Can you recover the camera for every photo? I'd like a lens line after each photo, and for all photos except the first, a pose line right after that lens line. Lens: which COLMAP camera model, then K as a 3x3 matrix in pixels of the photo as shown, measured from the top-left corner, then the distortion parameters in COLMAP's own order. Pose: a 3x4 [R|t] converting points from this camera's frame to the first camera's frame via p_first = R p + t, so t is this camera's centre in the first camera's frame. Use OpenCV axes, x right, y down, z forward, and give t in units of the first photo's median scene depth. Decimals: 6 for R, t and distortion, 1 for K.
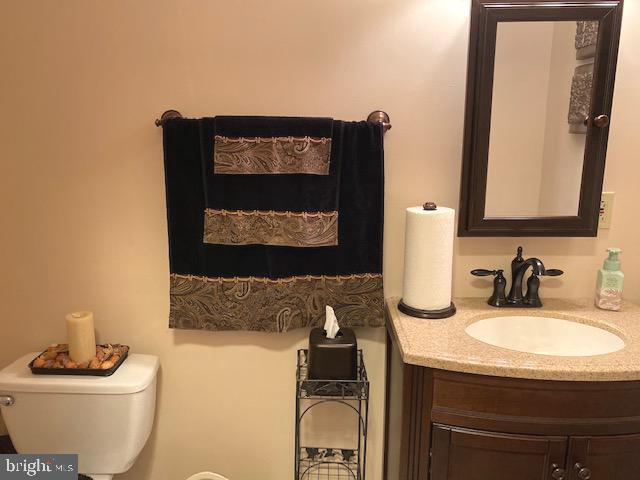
lens RADIAL K [[488.8, 0, 316.1], [0, 488.8, 234.8], [0, 0, 1]] dist [0.056664, -0.070105]
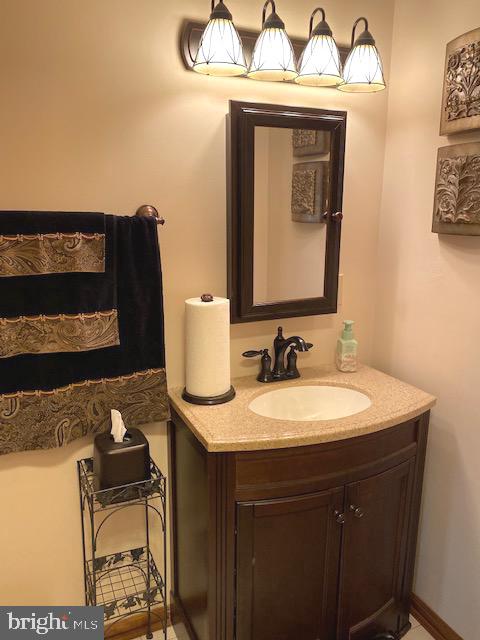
lens RADIAL K [[488.8, 0, 237.0], [0, 488.8, 319.1], [0, 0, 1]] dist [0.056664, -0.070105]
pose [[0.899981, -0.093975, 0.425679, -0.153354], [0.086254, 0.995570, 0.037428, -0.045140], [-0.427310, 0.003032, 0.904100, 0.031372]]
